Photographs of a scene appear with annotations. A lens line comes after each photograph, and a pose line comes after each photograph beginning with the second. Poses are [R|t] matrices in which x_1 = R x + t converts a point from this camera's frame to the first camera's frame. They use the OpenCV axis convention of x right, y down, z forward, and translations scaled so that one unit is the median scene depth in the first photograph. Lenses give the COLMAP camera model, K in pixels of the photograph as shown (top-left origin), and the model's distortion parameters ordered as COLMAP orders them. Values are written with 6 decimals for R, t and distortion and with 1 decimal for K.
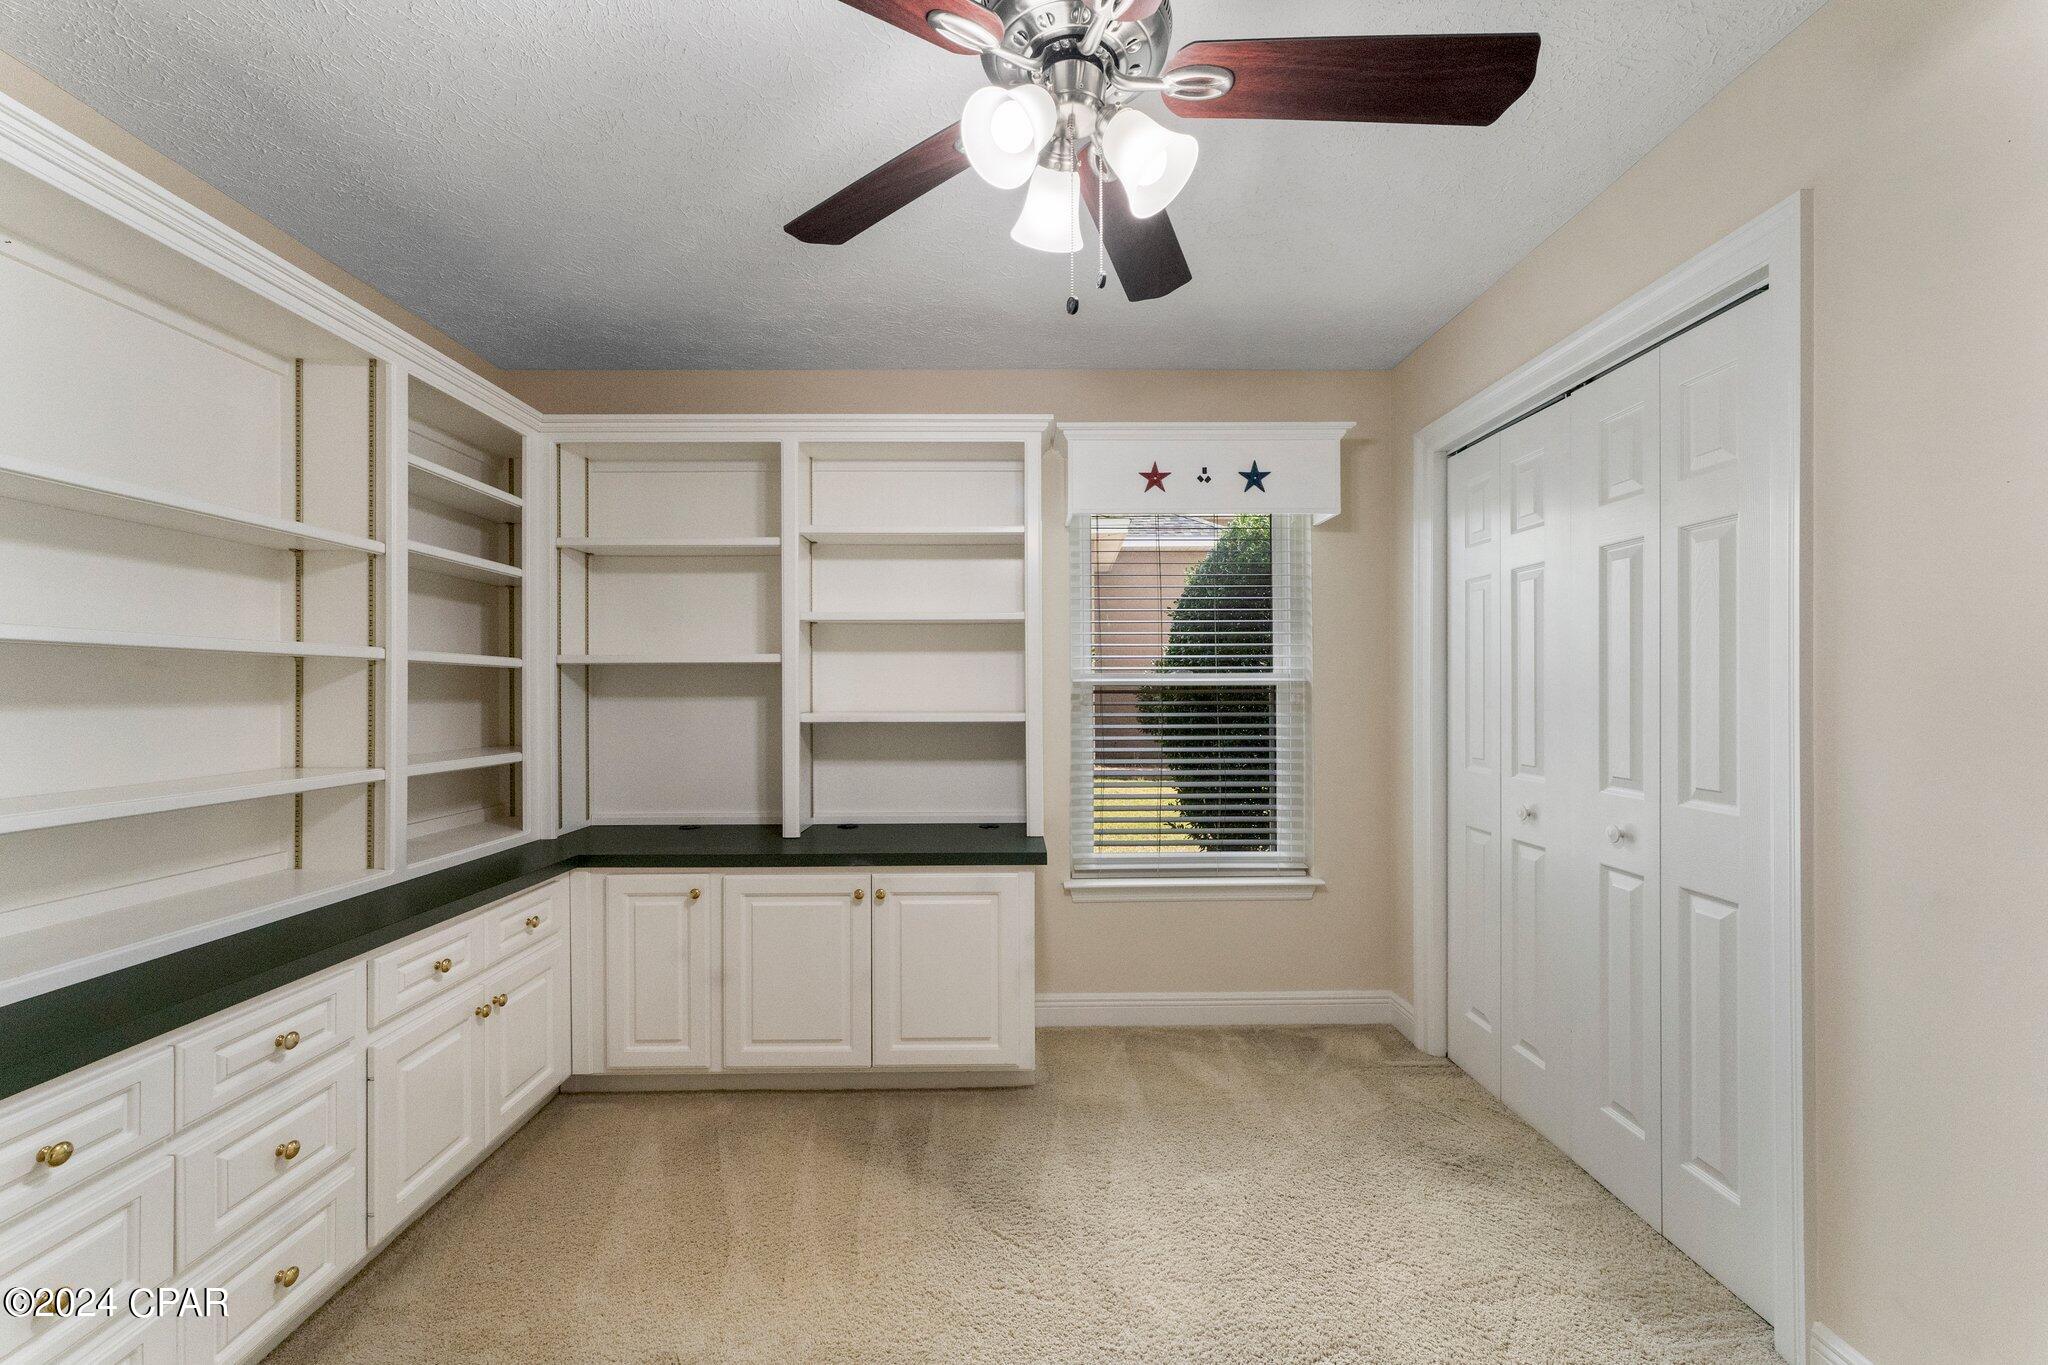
lens RADIAL K [[828.2, 0, 1017.9], [0, 828.2, 691.5], [0, 0, 1]] dist [0.000709, 0.000352]
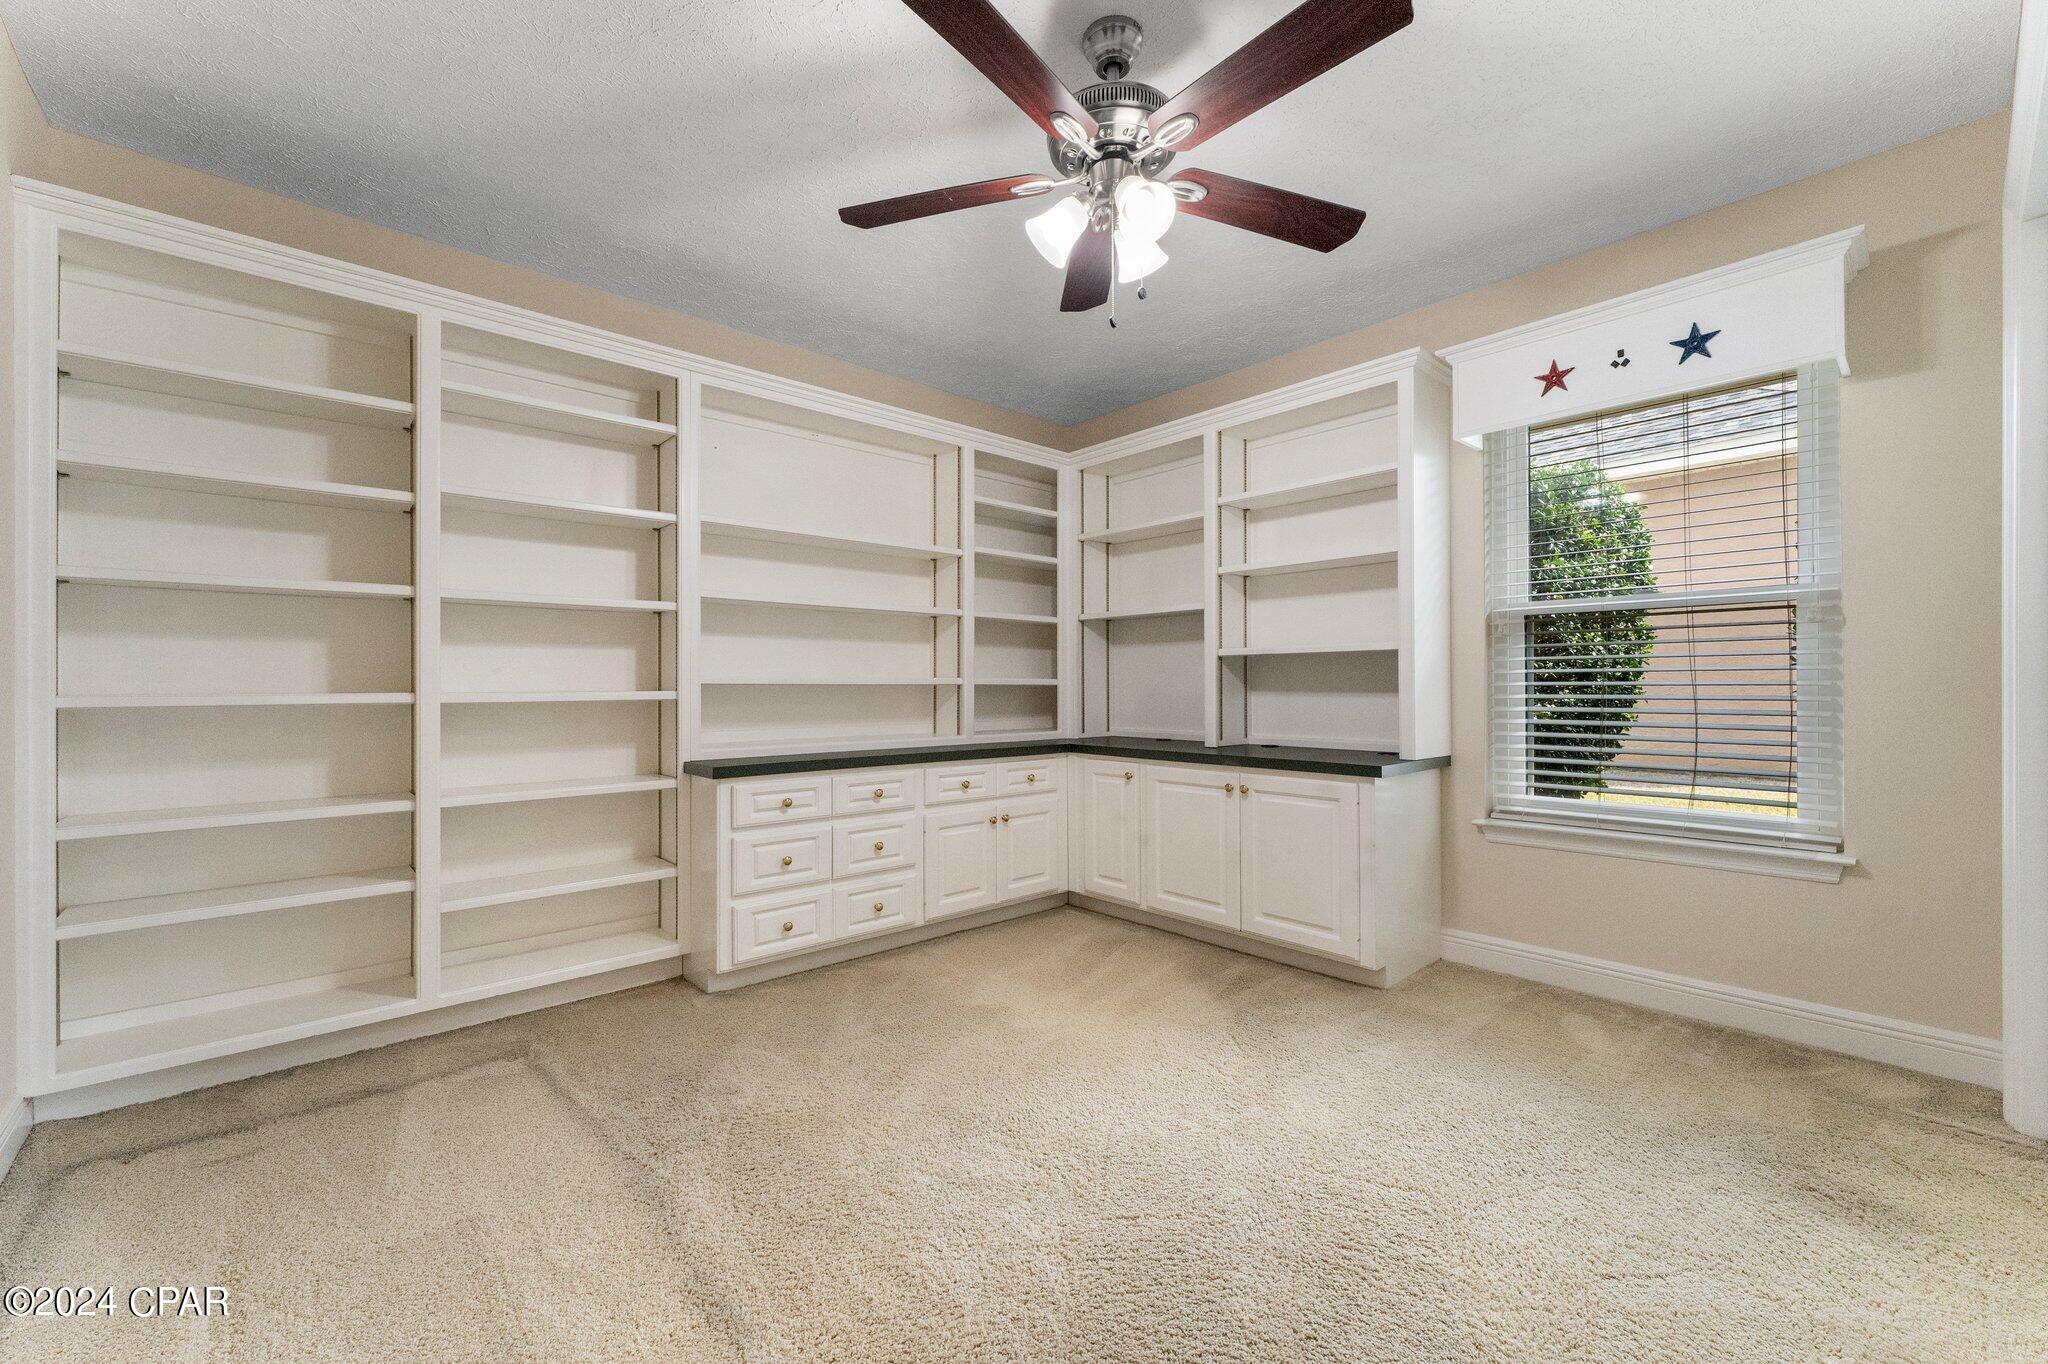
lens RADIAL K [[828.2, 0, 1017.9], [0, 828.2, 691.0], [0, 0, 1]] dist [0.000709, 0.000352]
pose [[0.653984, 0.005816, -0.756486, 0.530123], [-0.000819, 0.999975, 0.006981, 0.090267], [0.756508, -0.003946, 0.653972, -0.048323]]
